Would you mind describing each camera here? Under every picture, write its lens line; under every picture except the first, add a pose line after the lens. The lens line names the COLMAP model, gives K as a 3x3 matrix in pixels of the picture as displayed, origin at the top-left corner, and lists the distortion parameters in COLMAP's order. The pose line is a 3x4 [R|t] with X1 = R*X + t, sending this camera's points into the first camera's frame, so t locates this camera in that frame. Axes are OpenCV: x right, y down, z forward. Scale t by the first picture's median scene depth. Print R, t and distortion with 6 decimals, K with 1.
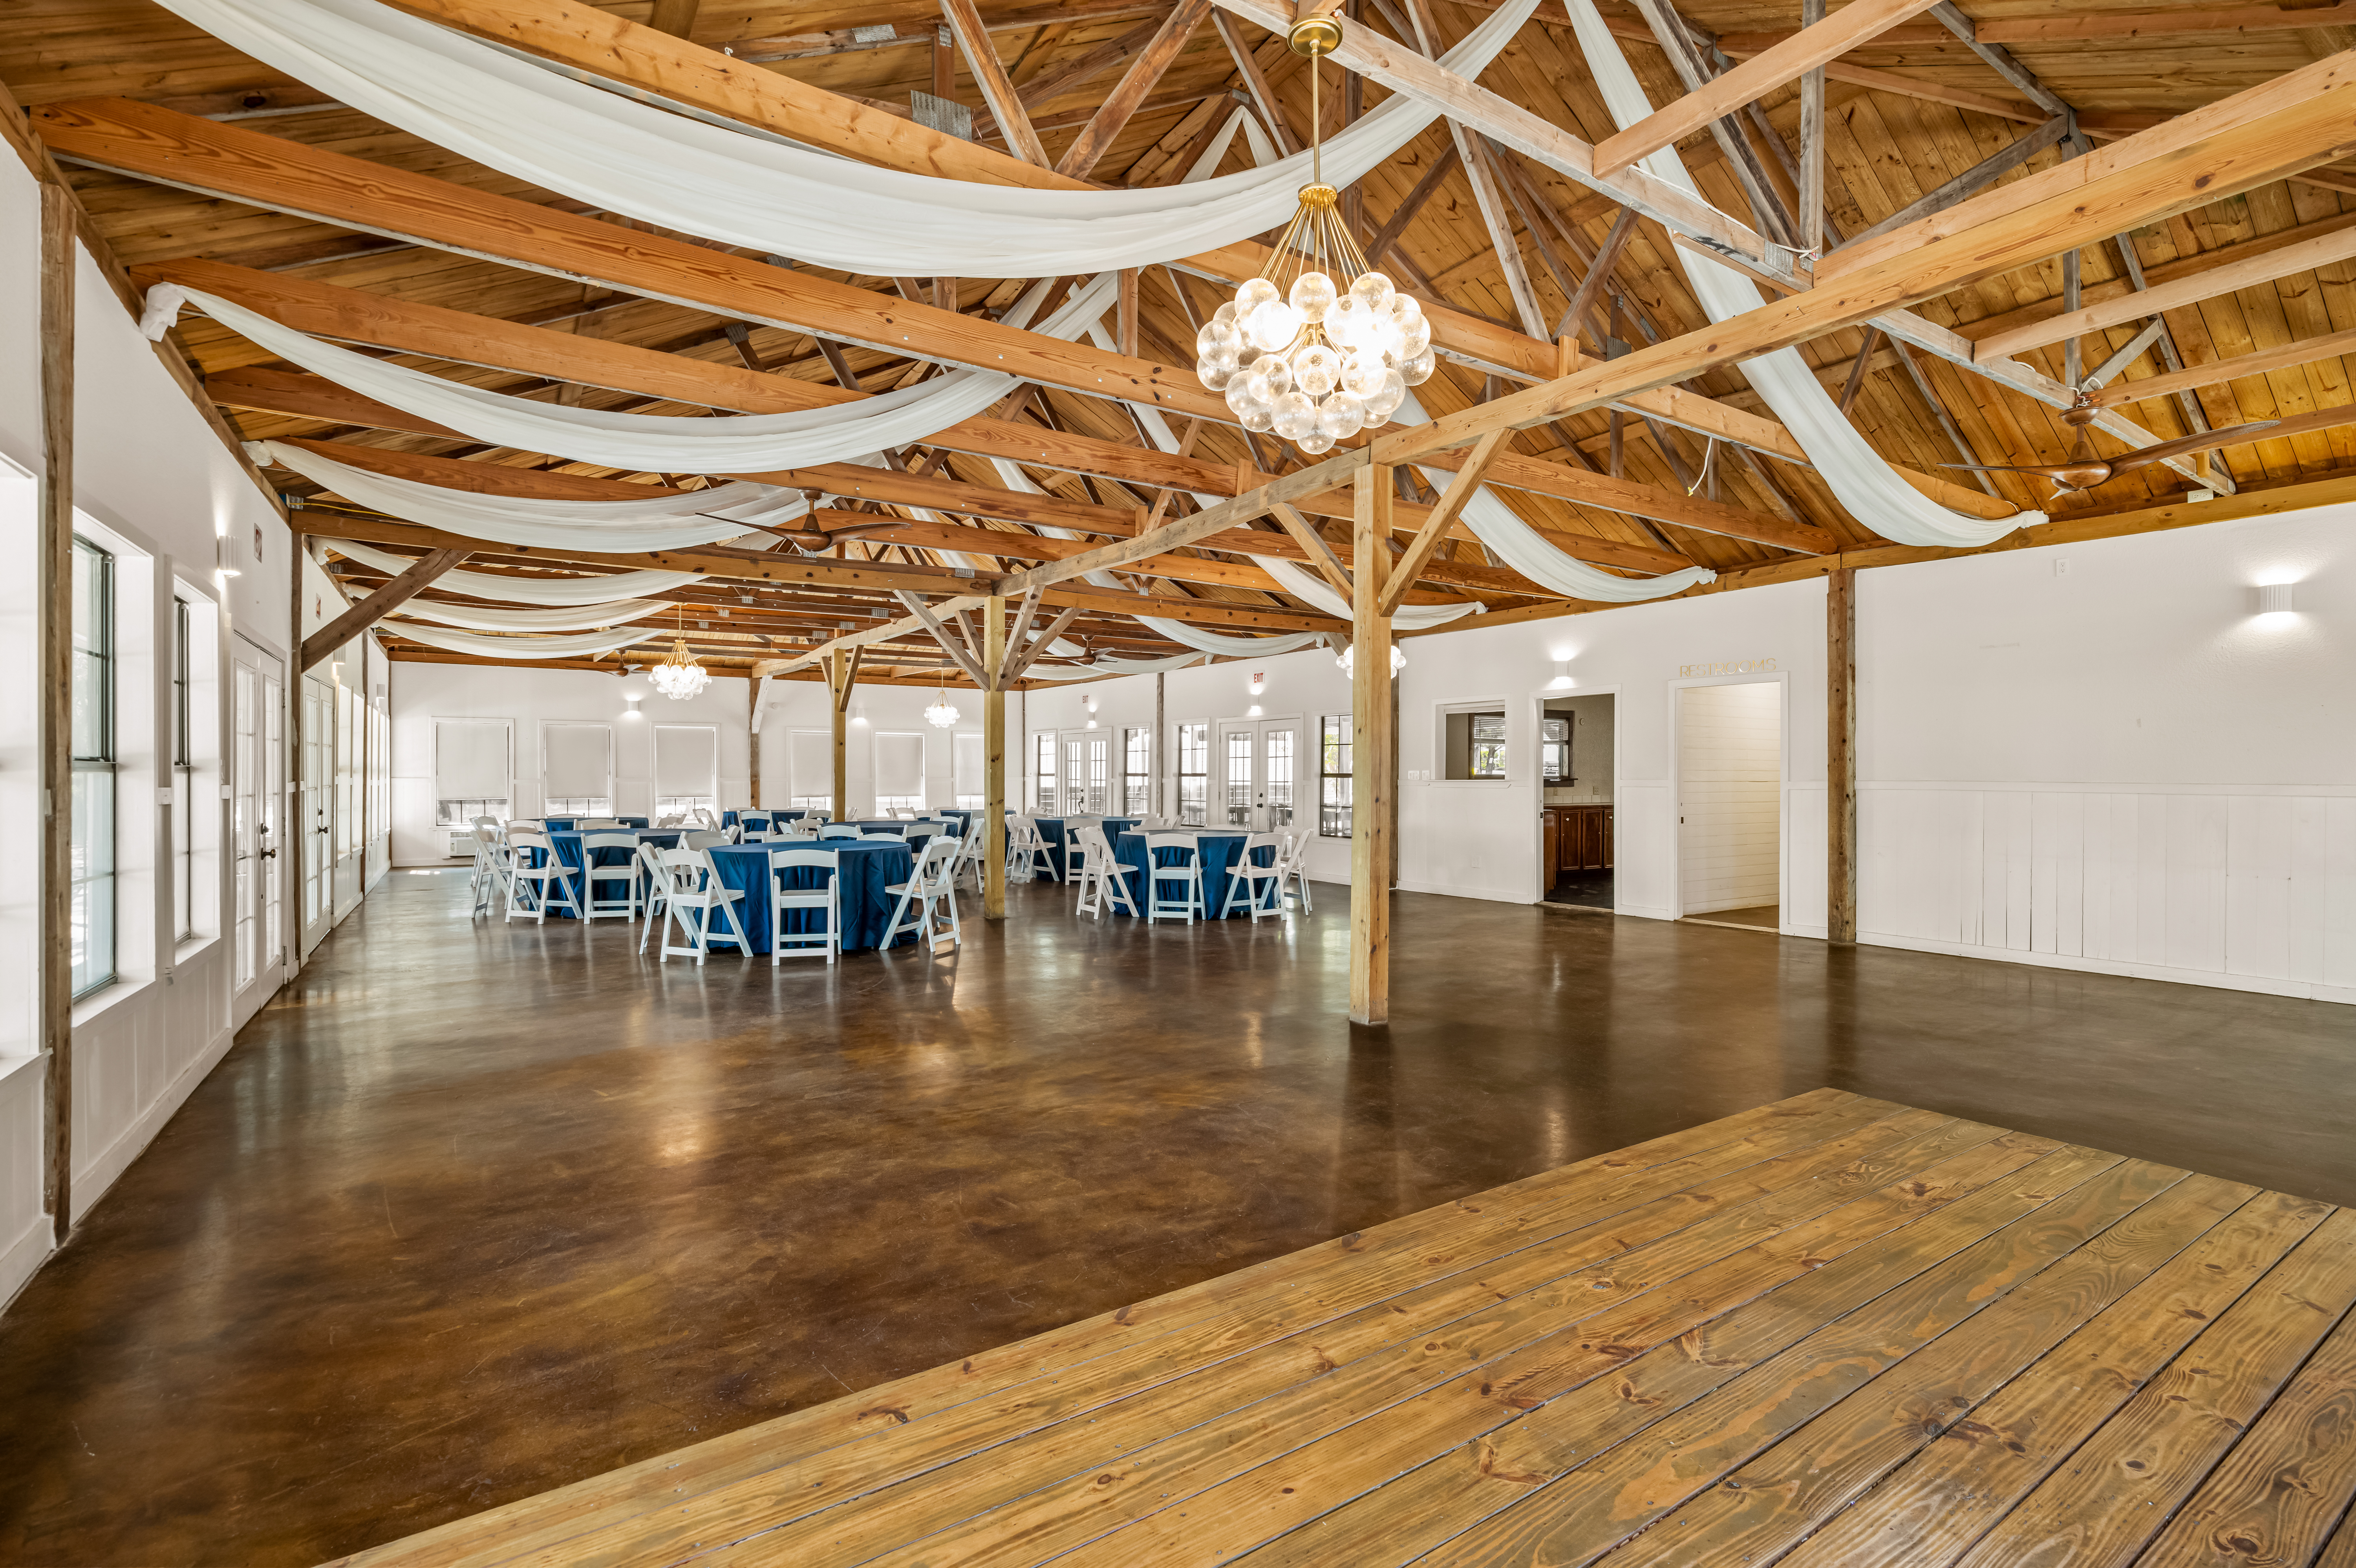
lens RADIAL K [[1081.2, 0, 1201.7], [0, 1081.2, 792.7], [0, 0, 1]] dist [0.003437, -0.003214]
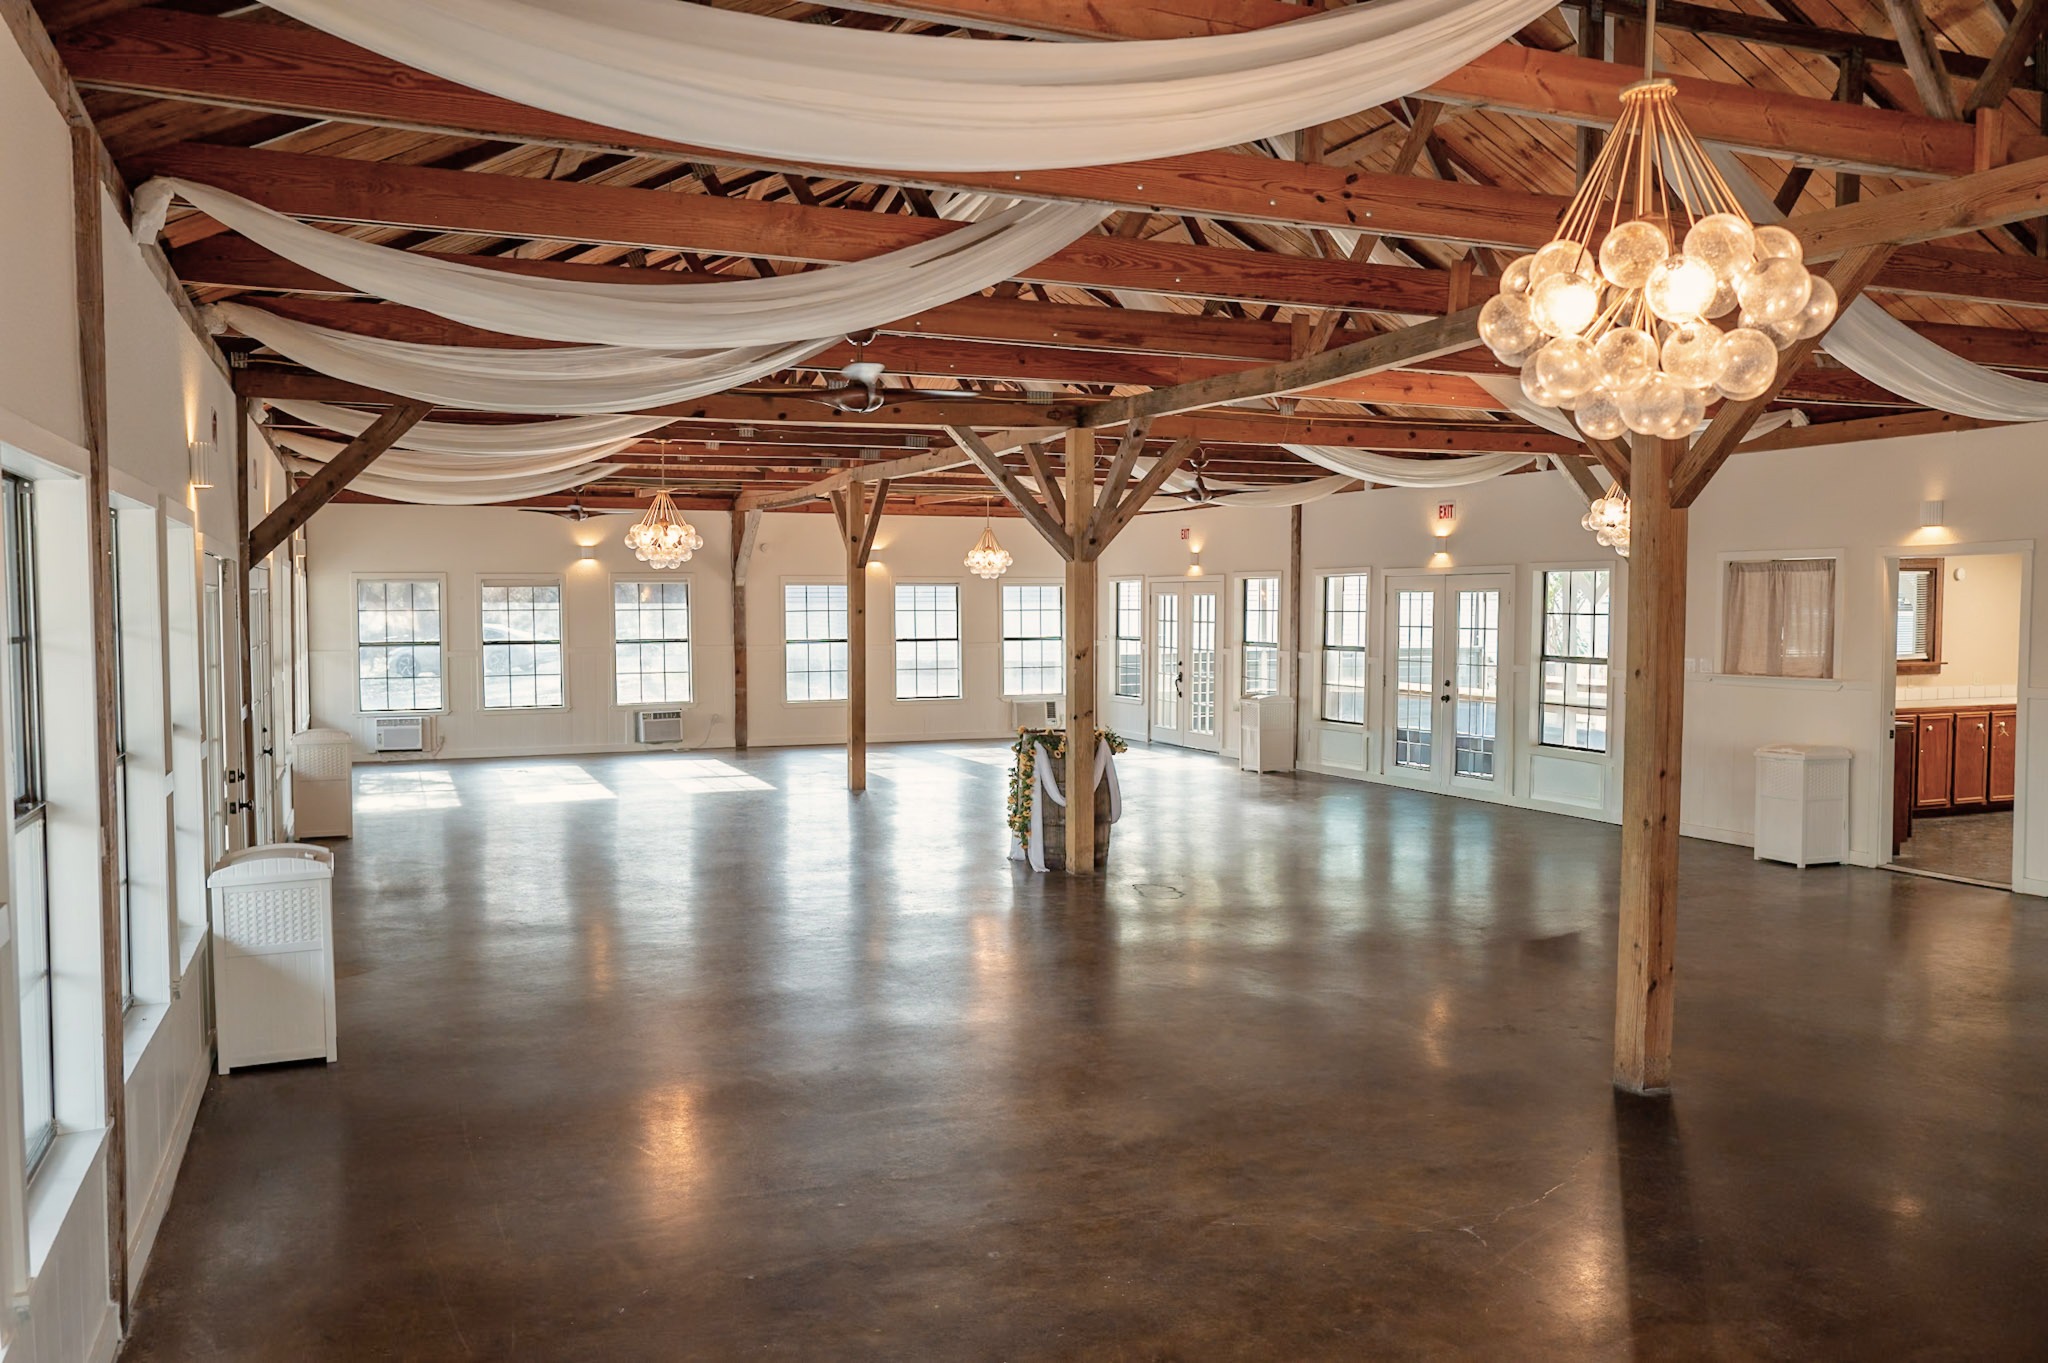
lens RADIAL K [[1566.5, 0, 1025.0], [0, 1566.5, 687.0], [0, 0, 1]] dist [-0.015438, 0.016371]
pose [[0.982382, 0.006852, -0.186760, -0.049559], [0.002132, 0.998852, 0.047862, -0.092346], [0.186874, -0.047417, 0.981239, -0.051405]]
